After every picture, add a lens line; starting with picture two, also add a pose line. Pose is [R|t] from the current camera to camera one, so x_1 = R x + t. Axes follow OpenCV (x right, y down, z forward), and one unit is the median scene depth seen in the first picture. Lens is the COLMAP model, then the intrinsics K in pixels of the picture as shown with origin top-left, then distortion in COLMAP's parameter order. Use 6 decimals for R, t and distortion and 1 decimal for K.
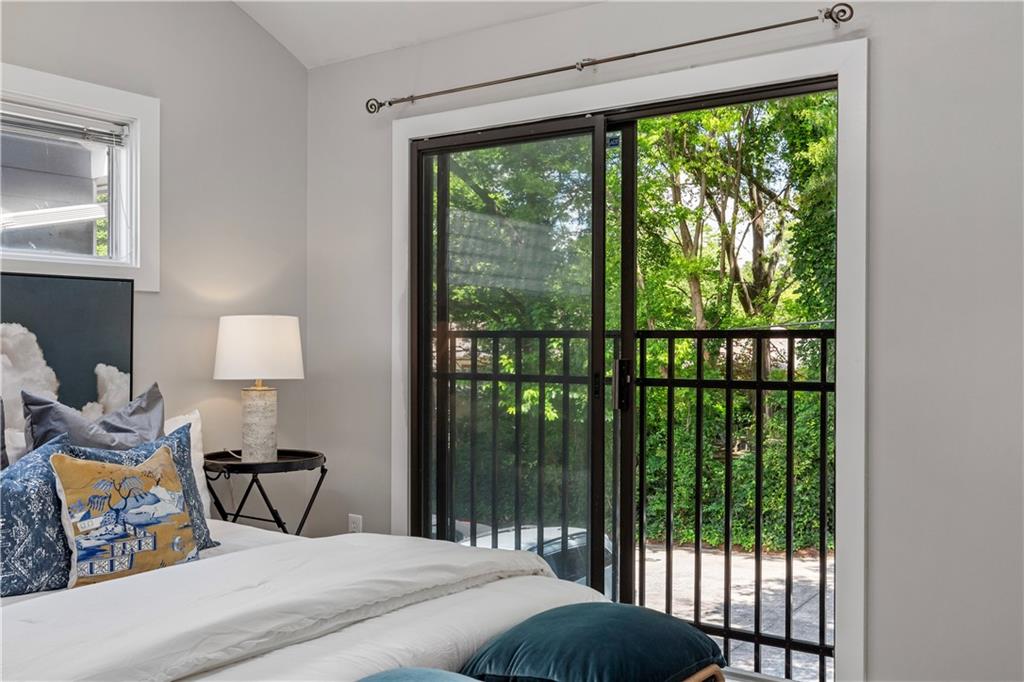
lens RADIAL K [[993.5, 0, 516.7], [0, 993.5, 341.3], [0, 0, 1]] dist [-0.002431, 0.000000]
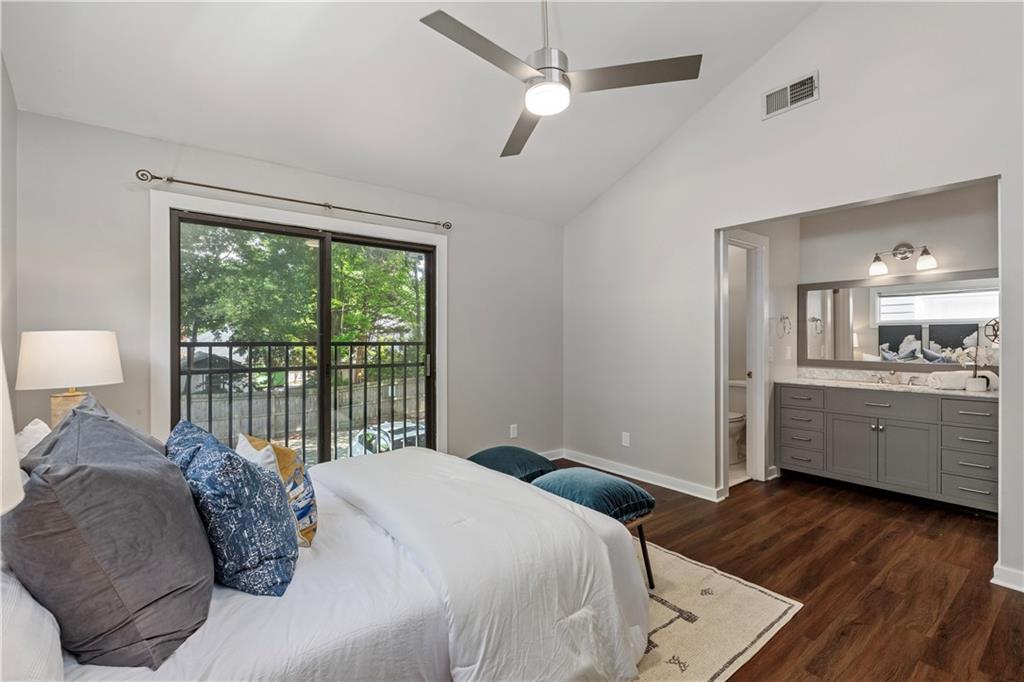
lens RADIAL K [[459.9, 0, 514.1], [0, 459.9, 341.0], [0, 0, 1]] dist [0.006431, -0.001511]
pose [[0.283404, -0.001596, 0.958999, -0.636950], [0.006321, 0.999980, -0.000204, -0.010716], [-0.958980, 0.006120, 0.283408, 0.365447]]
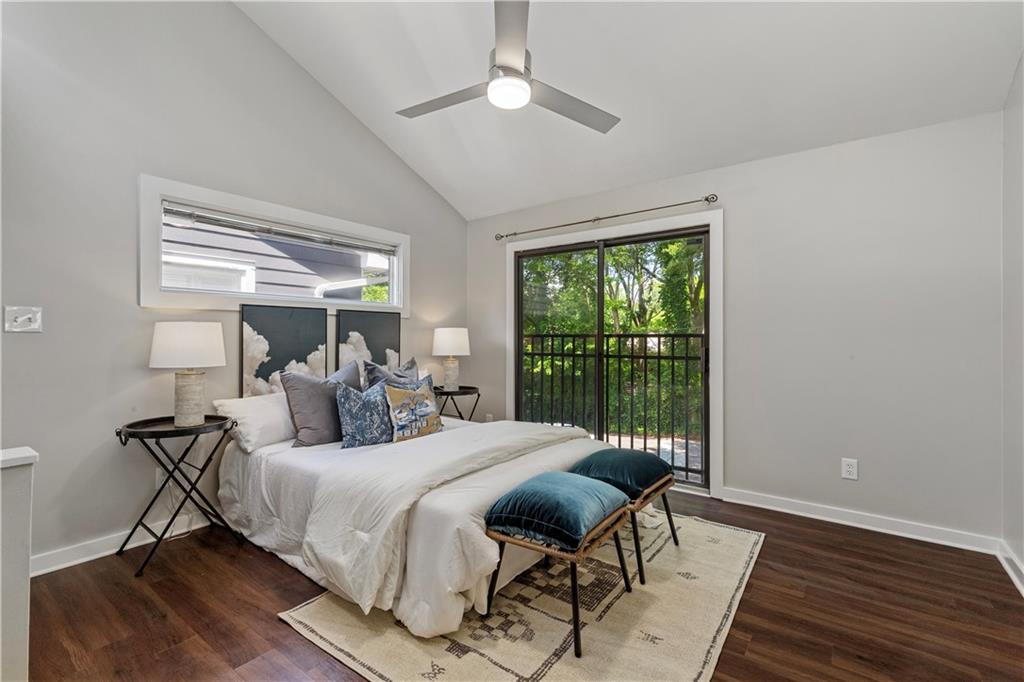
lens RADIAL K [[459.9, 0, 512.5], [0, 459.9, 335.4], [0, 0, 1]] dist [0.006431, -0.001511]
pose [[0.999679, -0.001578, -0.025289, -0.090181], [0.001397, 0.999973, -0.007167, -0.000410], [0.025300, 0.007129, 0.999654, -0.071834]]
